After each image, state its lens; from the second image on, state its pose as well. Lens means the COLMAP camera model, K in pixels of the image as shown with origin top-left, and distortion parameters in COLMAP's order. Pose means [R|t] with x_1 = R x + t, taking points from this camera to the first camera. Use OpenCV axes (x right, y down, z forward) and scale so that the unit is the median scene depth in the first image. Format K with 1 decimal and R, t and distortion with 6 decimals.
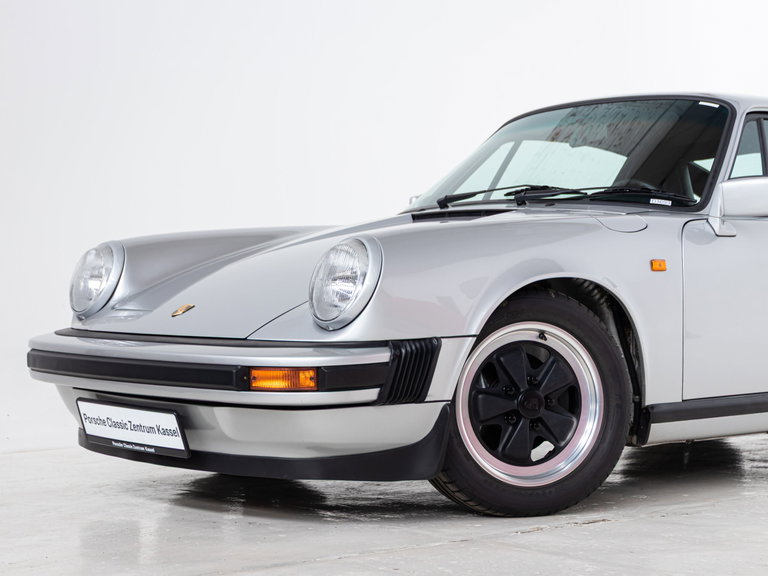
lens RADIAL K [[1706.2, 0, 384.0], [0, 1706.2, 288.0], [0, 0, 1]] dist [-0.025888, -0.058524]
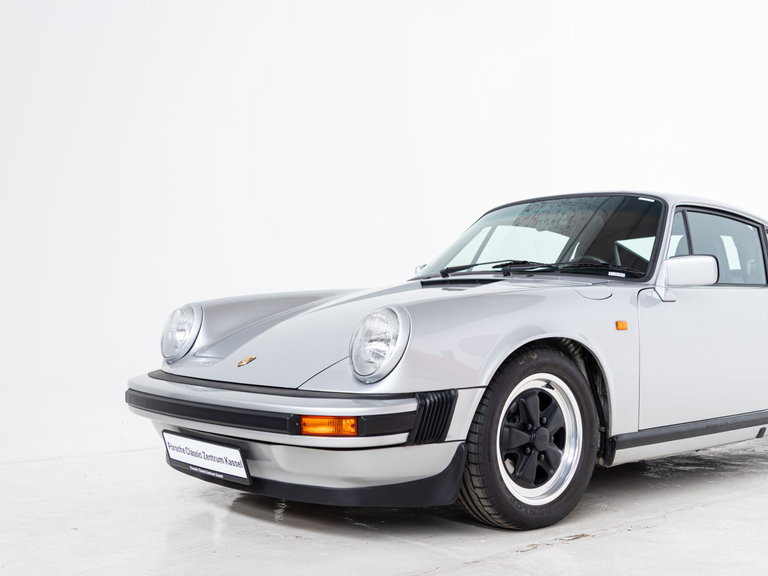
lens RADIAL K [[1005.4, 0, 384.0], [0, 1005.4, 288.0], [0, 0, 1]] dist [-0.045452, -0.002183]
pose [[0.999940, 0.002095, 0.010718, -0.024068], [-0.001863, 0.999766, -0.021575, -0.024312], [-0.010760, 0.021554, 0.999710, 0.250210]]
